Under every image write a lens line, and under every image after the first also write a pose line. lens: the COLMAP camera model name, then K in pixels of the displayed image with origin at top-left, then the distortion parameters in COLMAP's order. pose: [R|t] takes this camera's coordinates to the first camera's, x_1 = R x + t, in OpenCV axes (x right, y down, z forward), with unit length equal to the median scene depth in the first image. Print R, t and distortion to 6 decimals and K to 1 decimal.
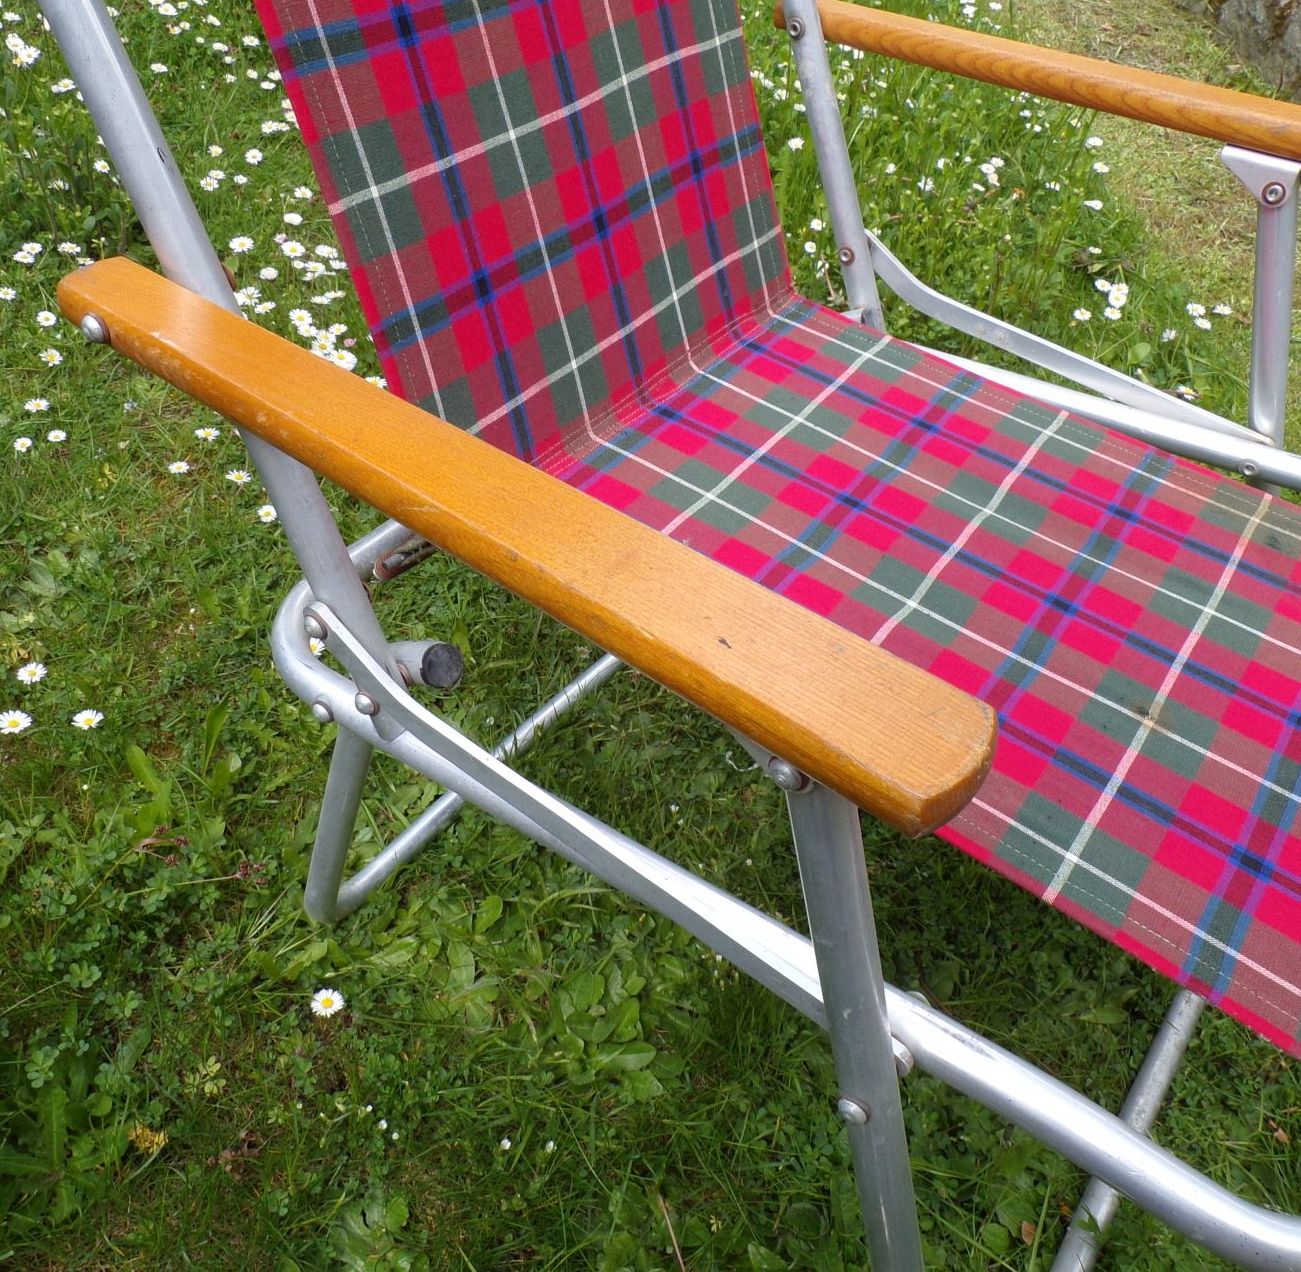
lens RADIAL K [[1215.4, 0, 648.6], [0, 1215.4, 595.2], [0, 0, 1]] dist [-0.001464, 0.000000]
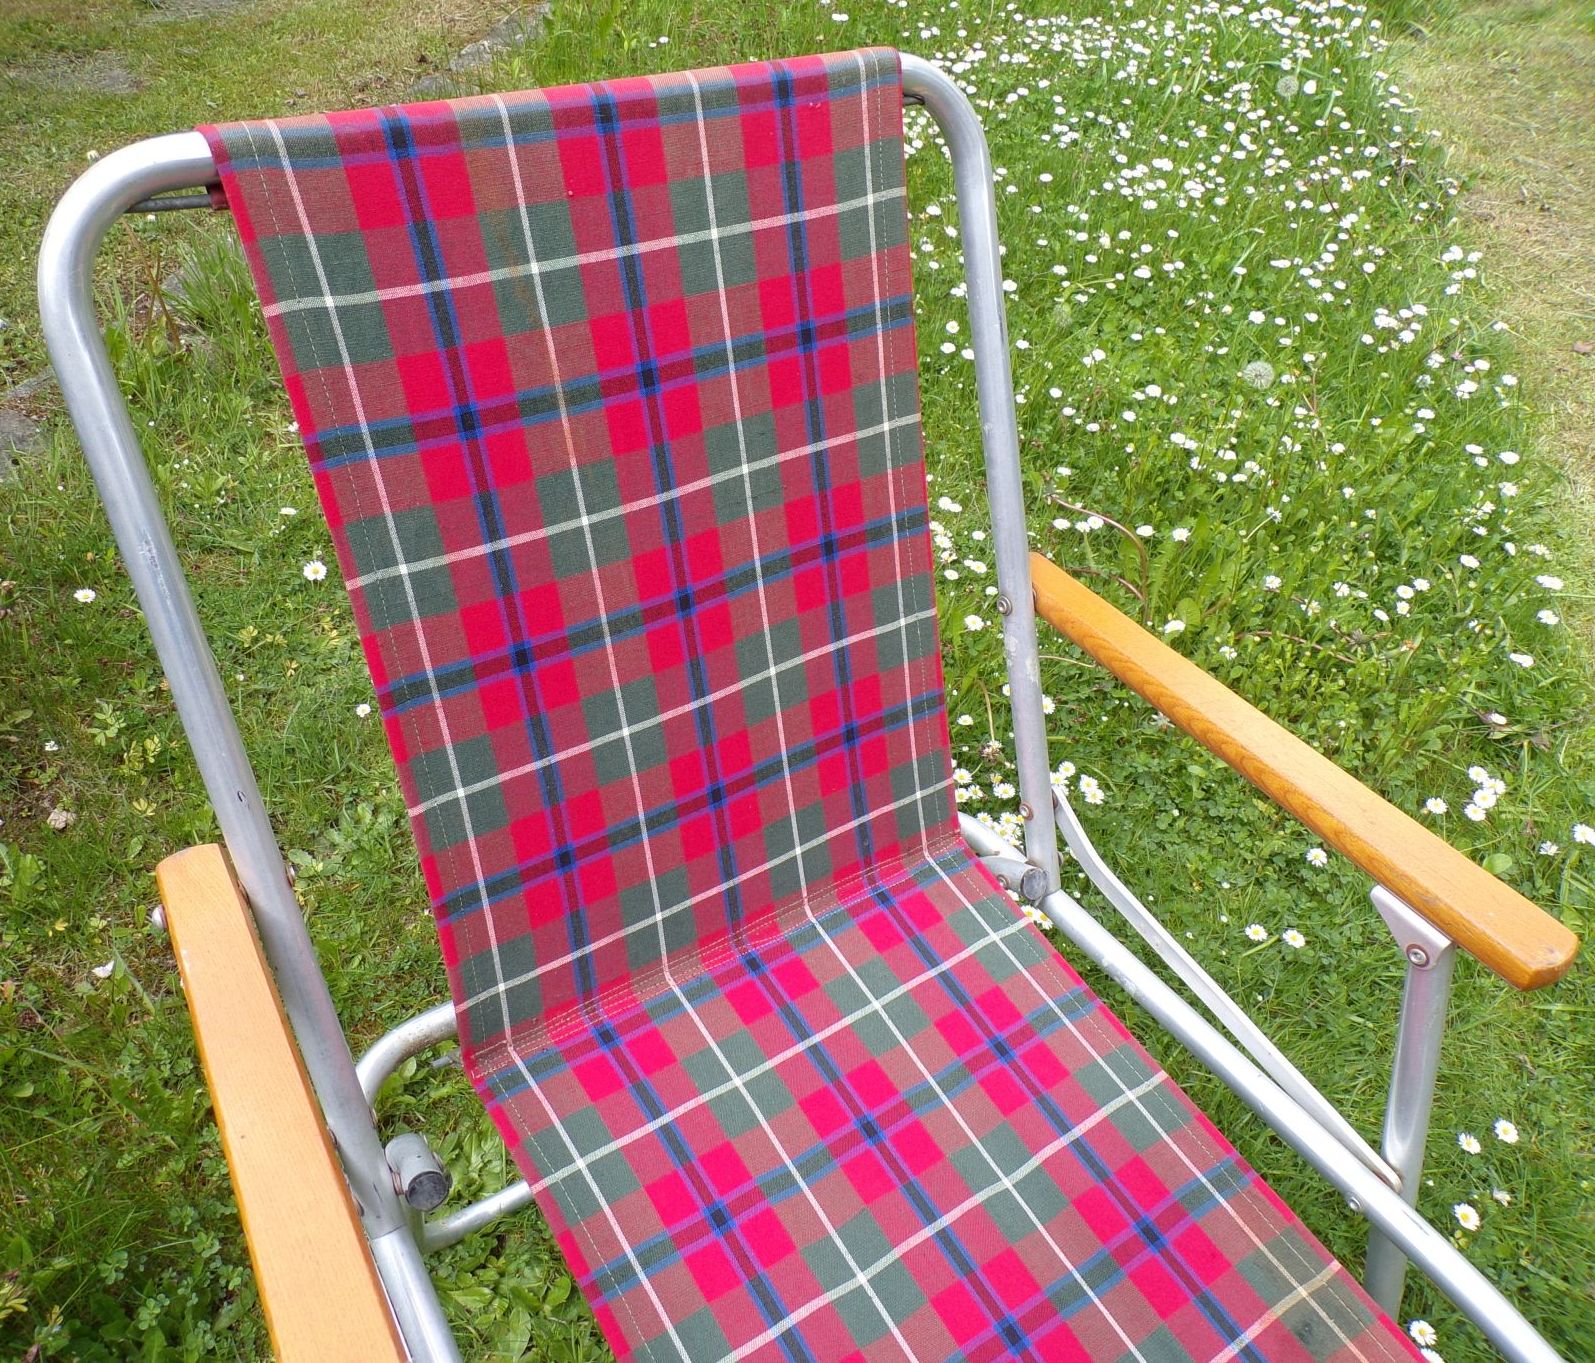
lens RADIAL K [[1219.4, 0, 750.7], [0, 1219.4, 684.9], [0, 0, 1]] dist [-0.011214, 0.017927]
pose [[0.921658, 0.246977, -0.299248, 0.250903], [-0.253573, 0.967162, 0.017241, -0.374031], [0.293680, 0.059991, 0.954019, -0.021575]]
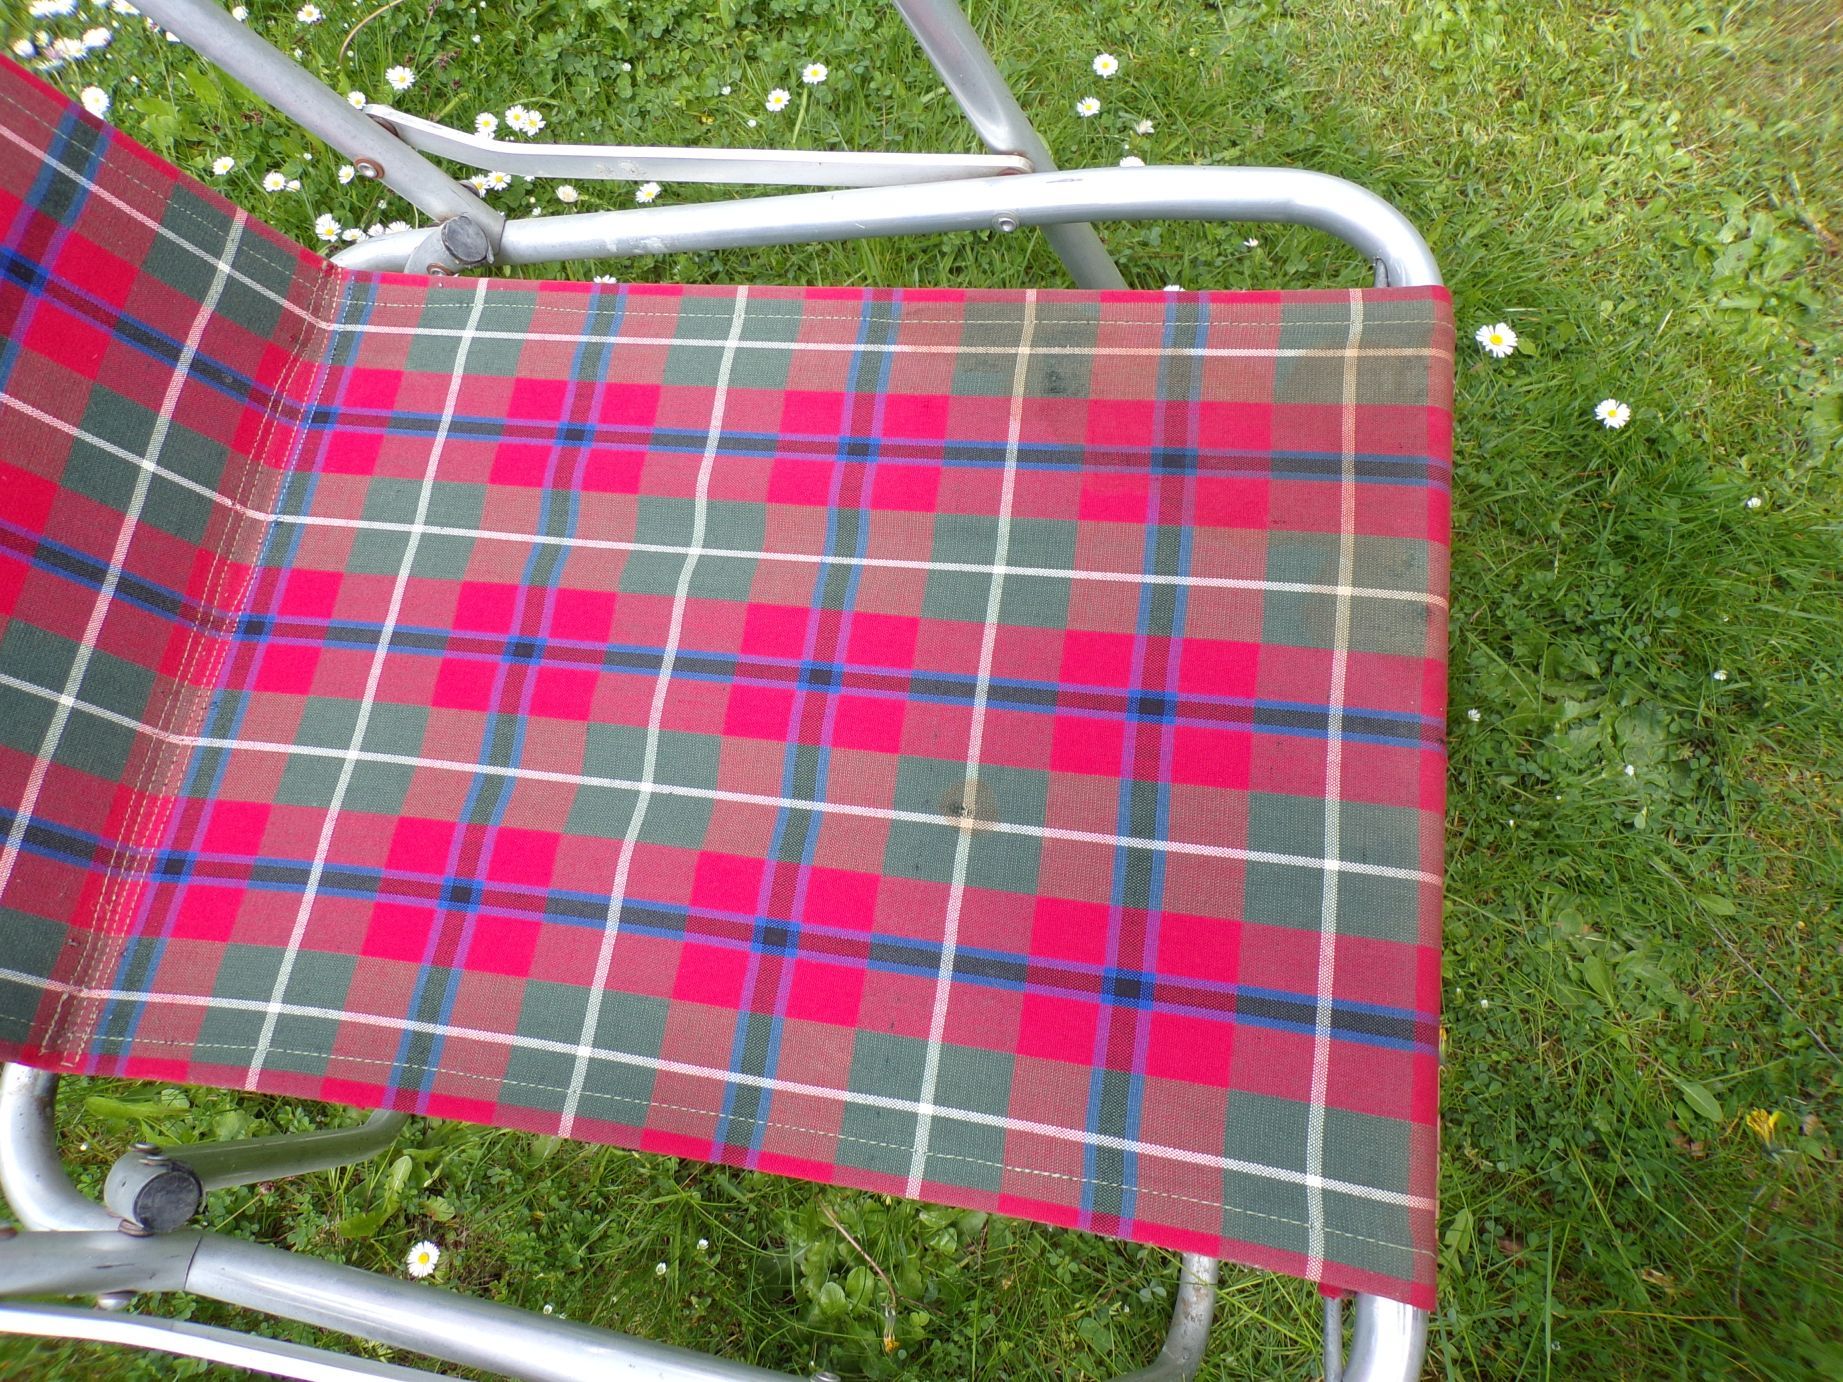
lens RADIAL K [[1212.4, 0, 916.2], [0, 1212.4, 689.8], [0, 0, 1]] dist [-0.002275, -0.000077]
pose [[0.859033, -0.507135, -0.069837, 0.354951], [0.483345, 0.758557, 0.436999, -0.228635], [-0.168643, -0.409152, 0.896747, 0.260476]]
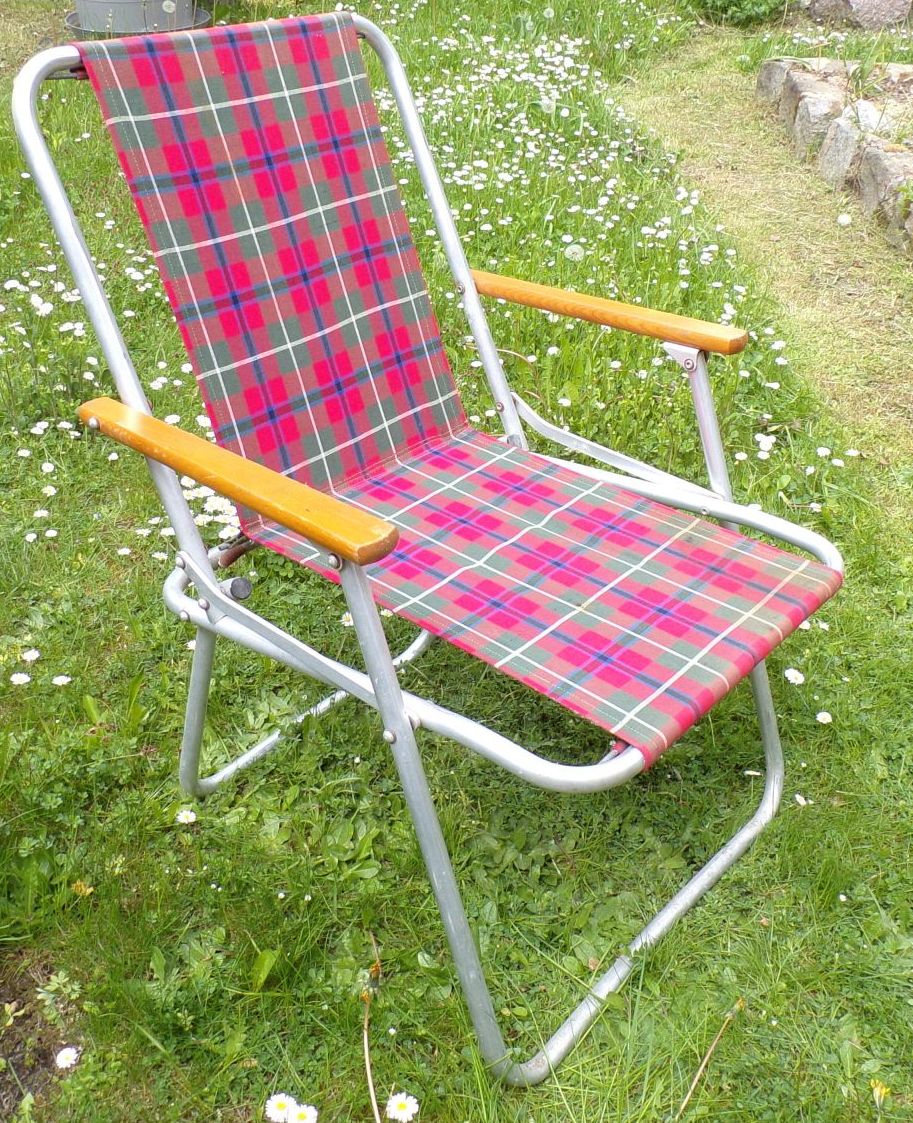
lens RADIAL K [[1221.8, 0, 495.9], [0, 1221.8, 532.8], [0, 0, 1]] dist [-0.010356, 0.000000]
pose [[0.997214, -0.015582, -0.072952, 0.312914], [-0.000410, 0.976782, -0.214235, 0.309459], [0.074596, 0.213668, 0.974054, -0.762127]]
